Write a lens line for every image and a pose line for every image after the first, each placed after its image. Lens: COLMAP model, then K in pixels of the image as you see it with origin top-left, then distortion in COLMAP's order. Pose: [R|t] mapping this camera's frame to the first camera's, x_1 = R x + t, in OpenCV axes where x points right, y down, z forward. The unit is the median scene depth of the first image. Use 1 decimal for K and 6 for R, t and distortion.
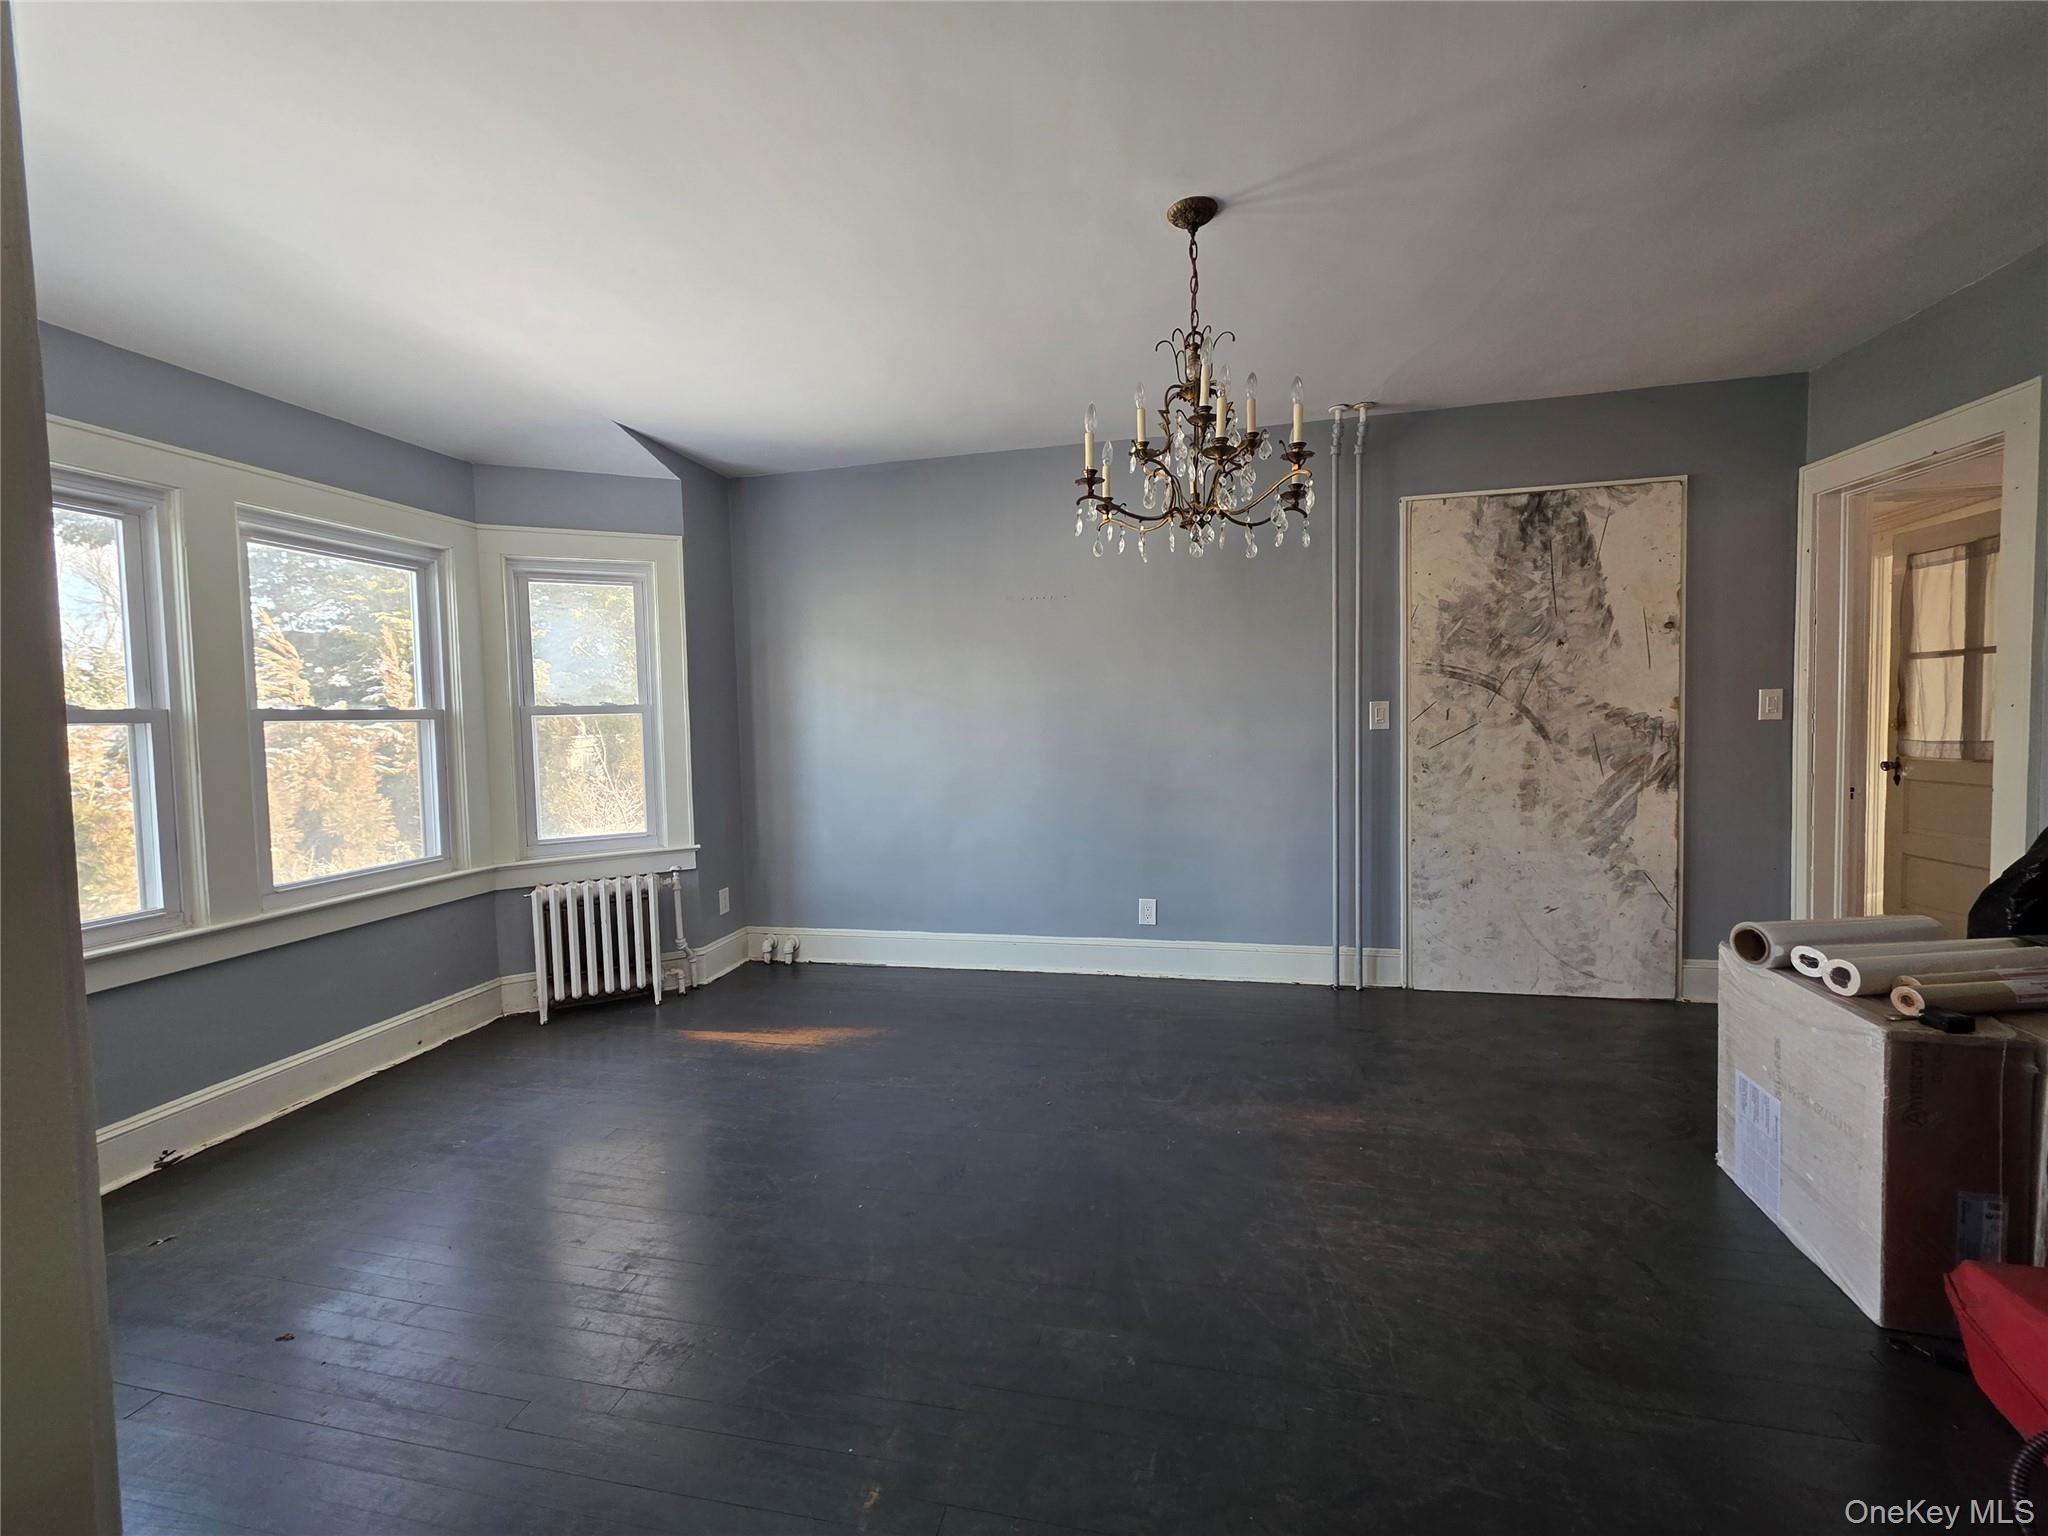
lens RADIAL K [[811.7, 0, 1022.1], [0, 811.7, 760.0], [0, 0, 1]] dist [0.001356, -0.000816]
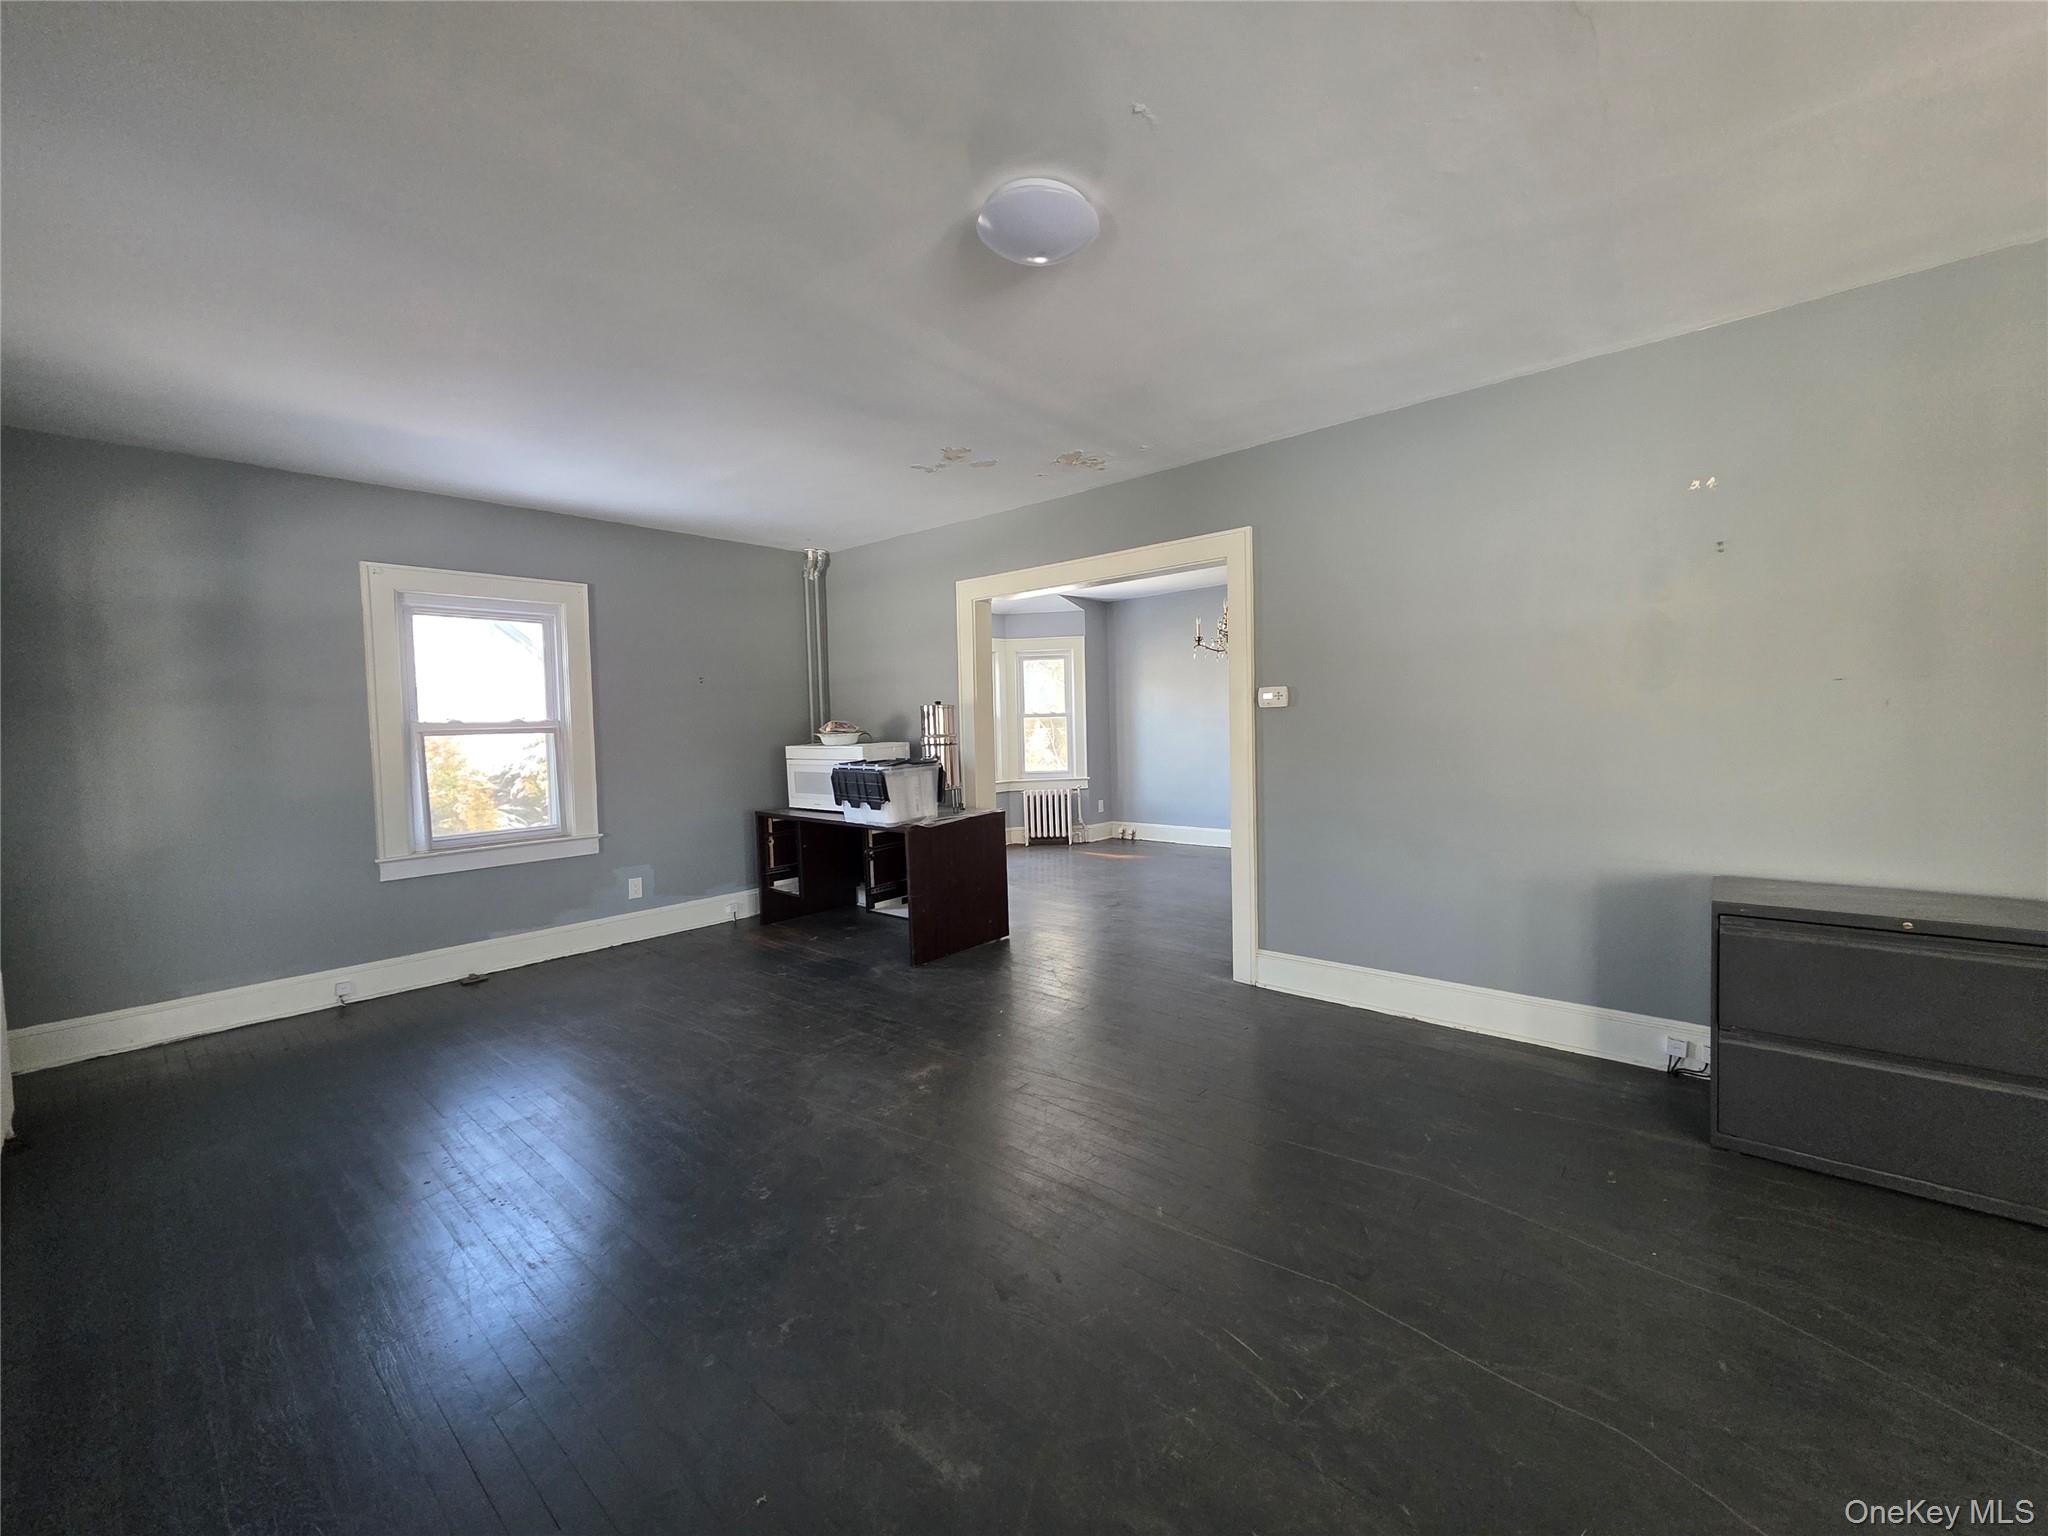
lens RADIAL K [[811.7, 0, 1022.1], [0, 811.7, 760.0], [0, 0, 1]] dist [0.001356, -0.000816]
pose [[0.877202, 0.019230, -0.479736, 0.496220], [-0.018826, 0.999807, 0.005653, 0.051147], [0.479752, 0.004072, 0.877395, -1.013364]]
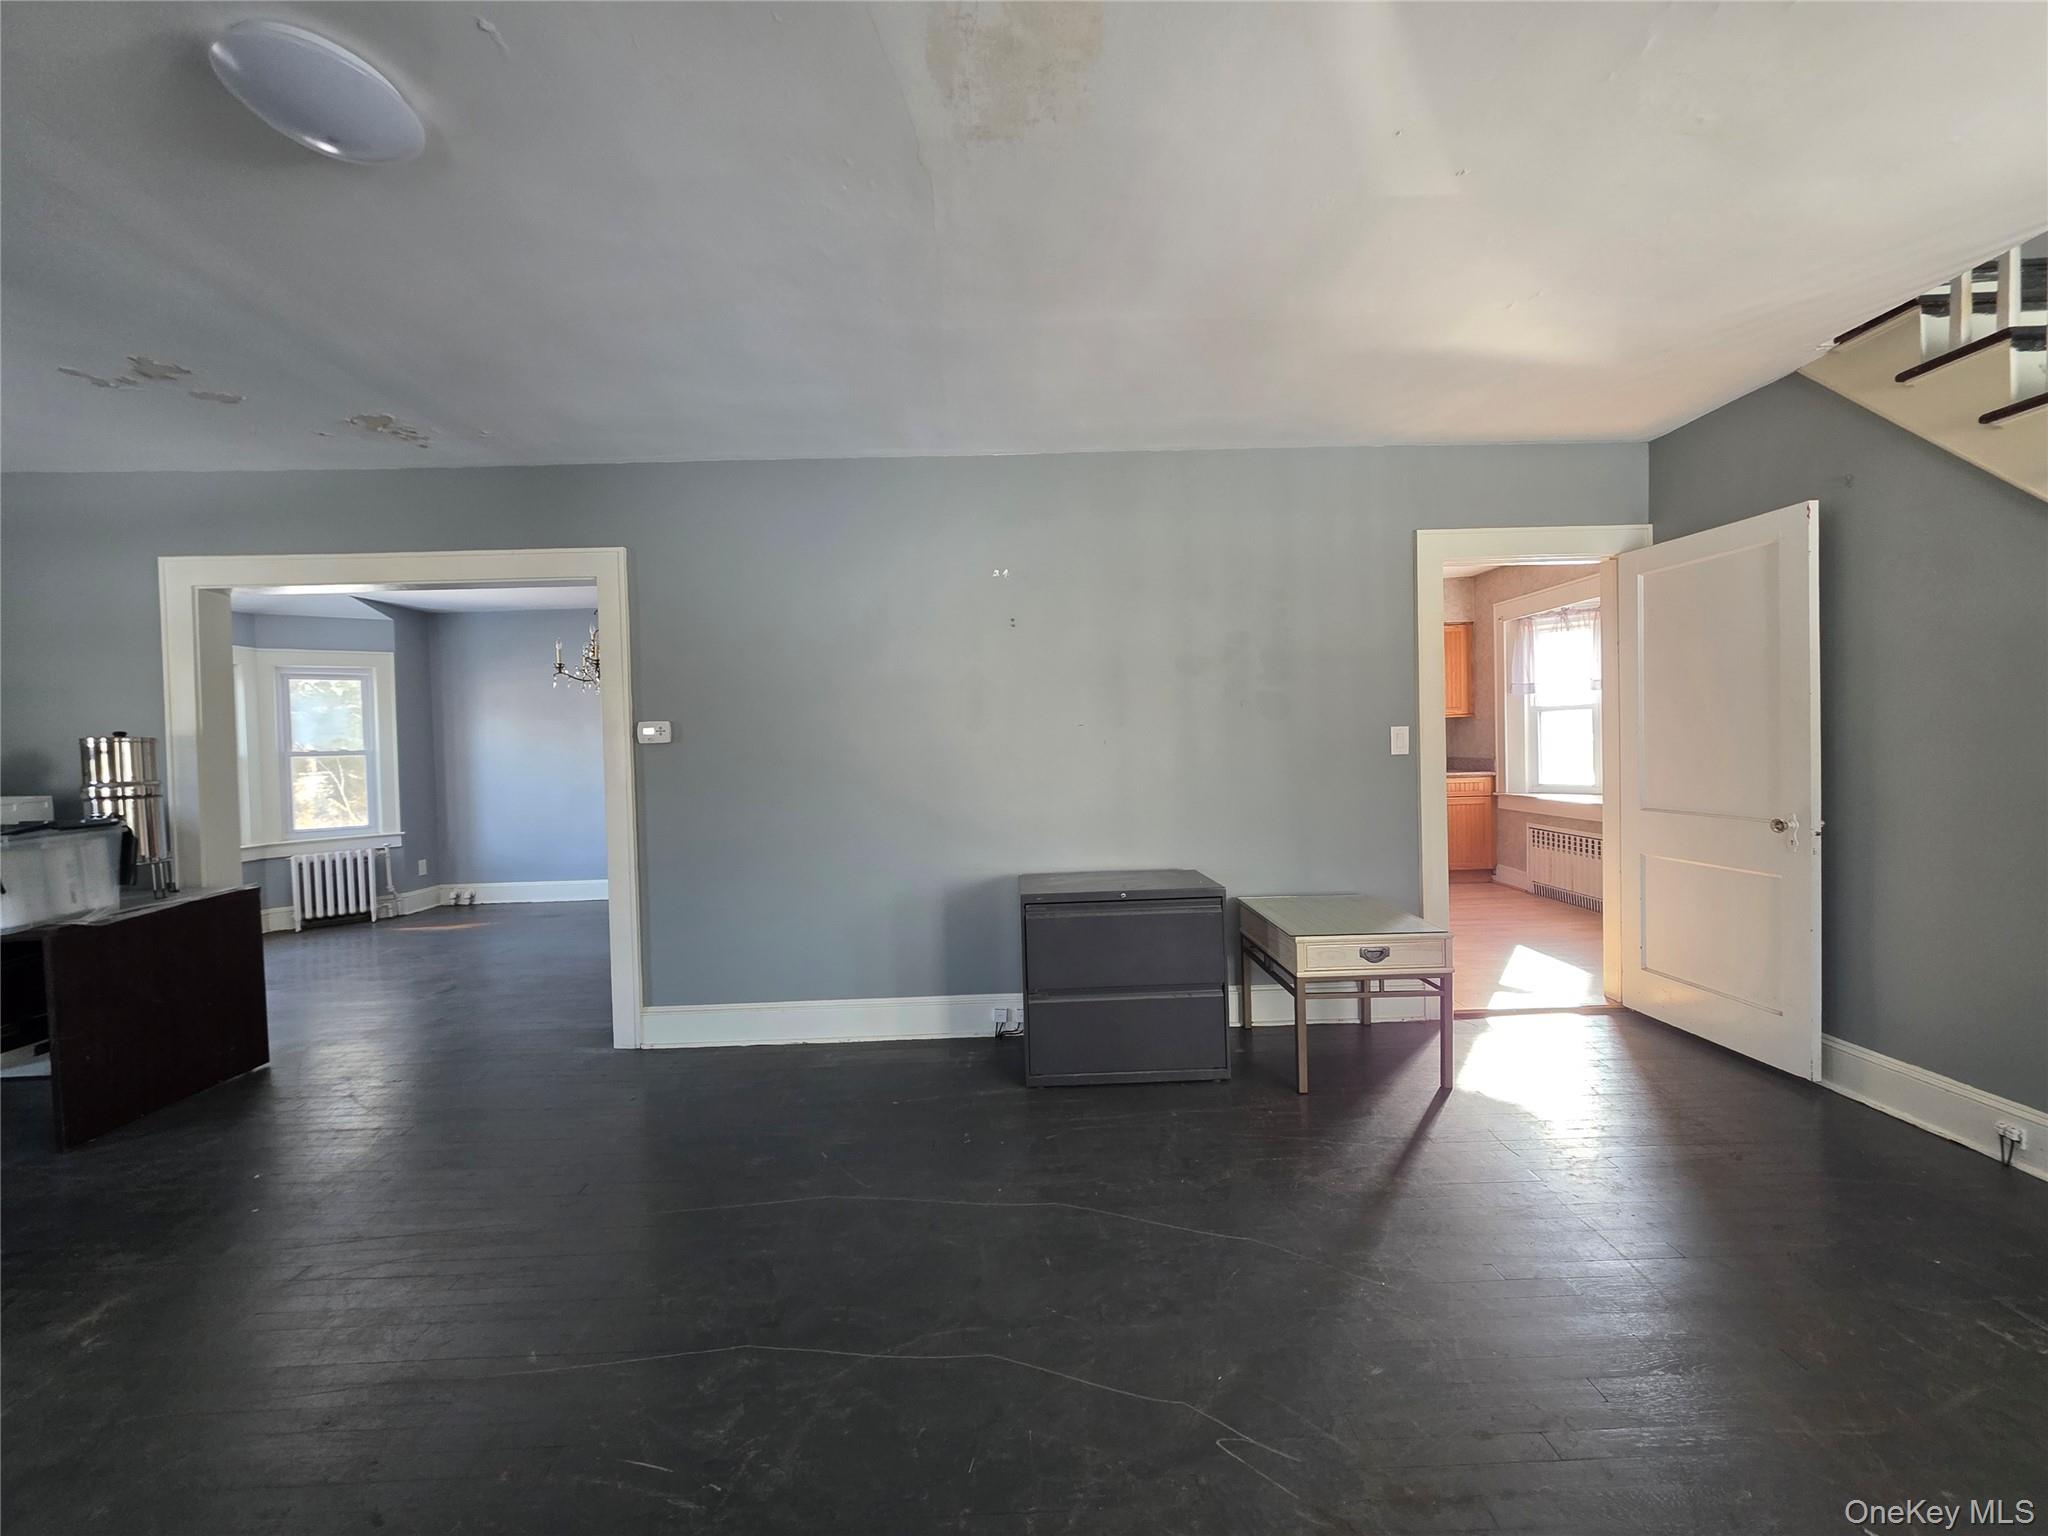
lens RADIAL K [[811.7, 0, 1022.1], [0, 811.7, 760.0], [0, 0, 1]] dist [0.001356, -0.000816]
pose [[0.971430, -0.011523, 0.237048, 0.473027], [0.021771, 0.998936, -0.040660, 0.052788], [-0.236327, 0.044659, 0.970647, -0.993659]]
